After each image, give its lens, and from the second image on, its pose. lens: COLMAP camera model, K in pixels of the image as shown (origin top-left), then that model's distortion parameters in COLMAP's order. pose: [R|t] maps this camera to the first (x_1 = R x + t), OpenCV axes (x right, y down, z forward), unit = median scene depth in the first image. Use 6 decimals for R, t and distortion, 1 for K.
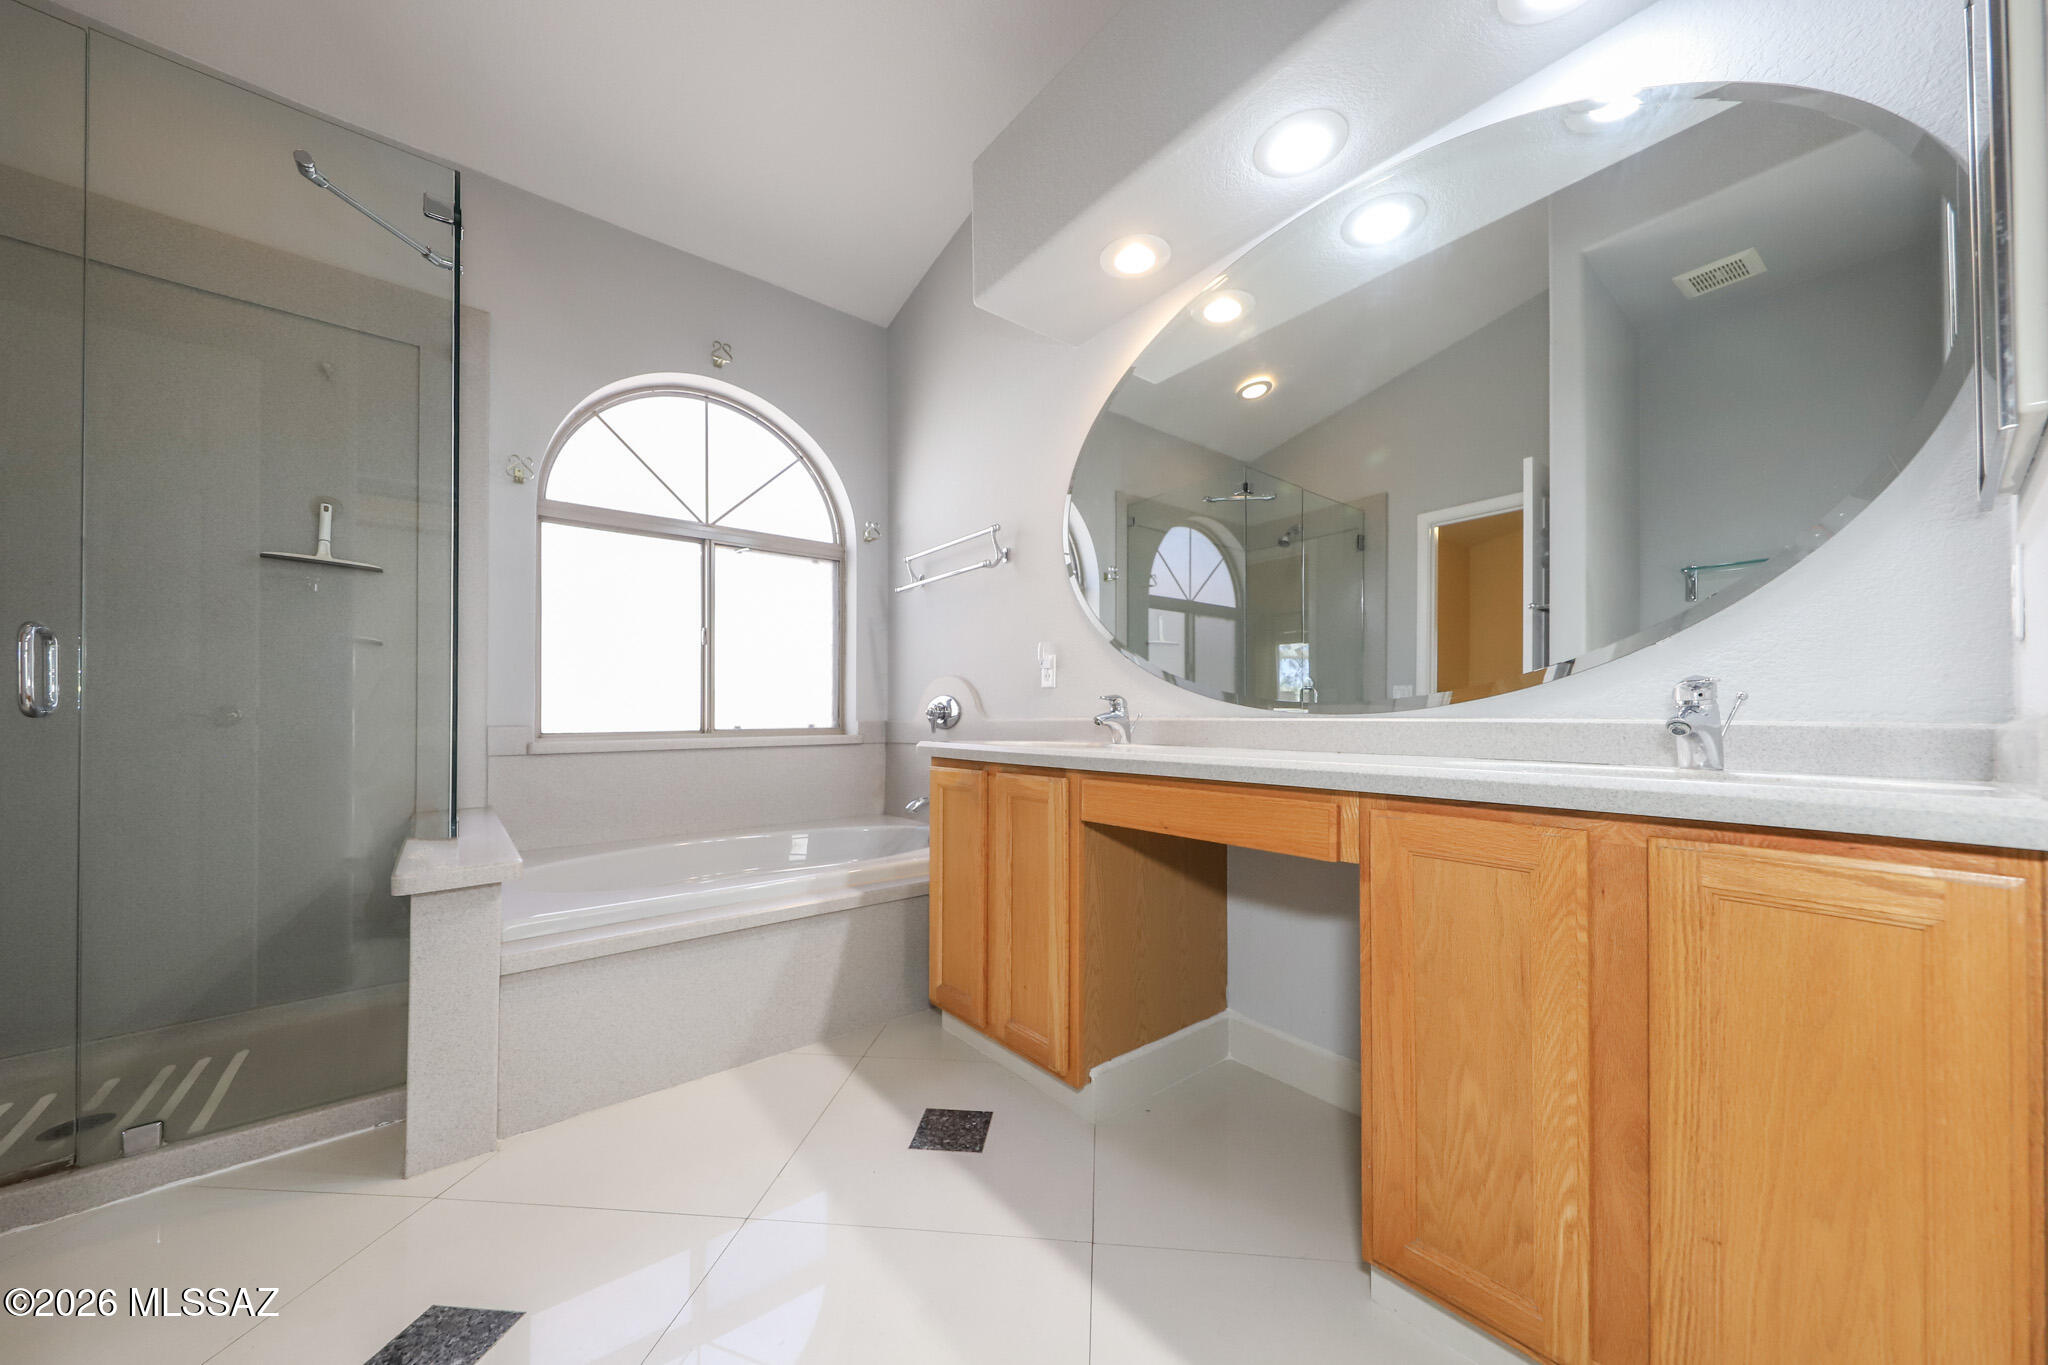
lens RADIAL K [[703.8, 0, 1015.7], [0, 703.8, 712.9], [0, 0, 1]] dist [0.027394, -0.000011]
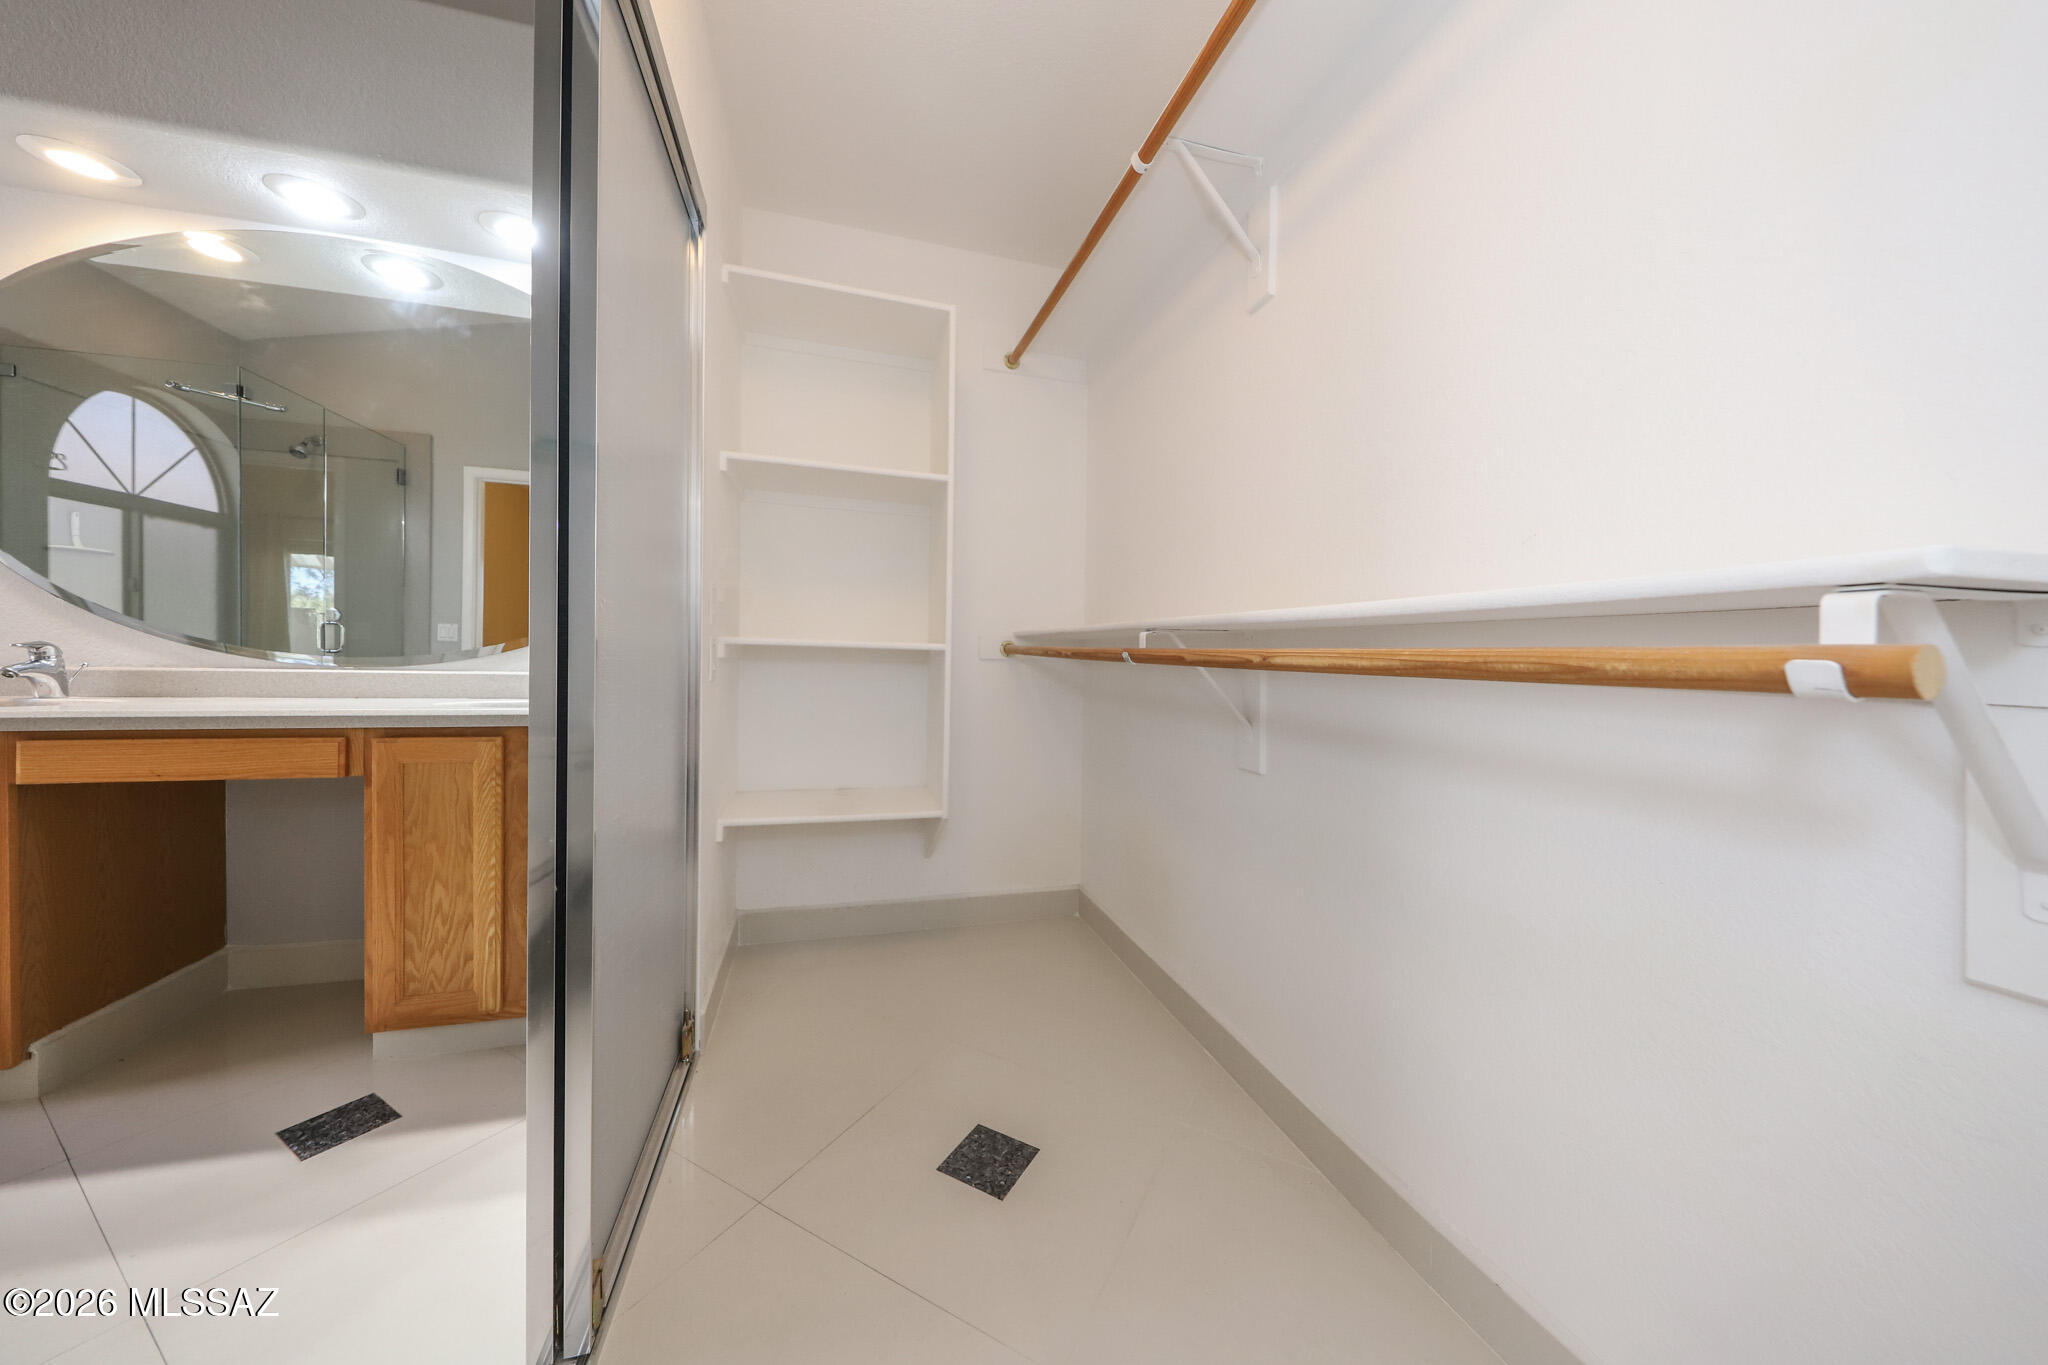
lens RADIAL K [[691.8, 0, 1022.3], [0, 691.8, 664.0], [0, 0, 1]] dist [-0.000406, -0.002609]
pose [[0.387185, -0.010195, 0.921946, -0.089436], [-0.023775, 0.999496, 0.021037, -0.024069], [-0.921696, -0.030065, 0.386747, -0.234388]]
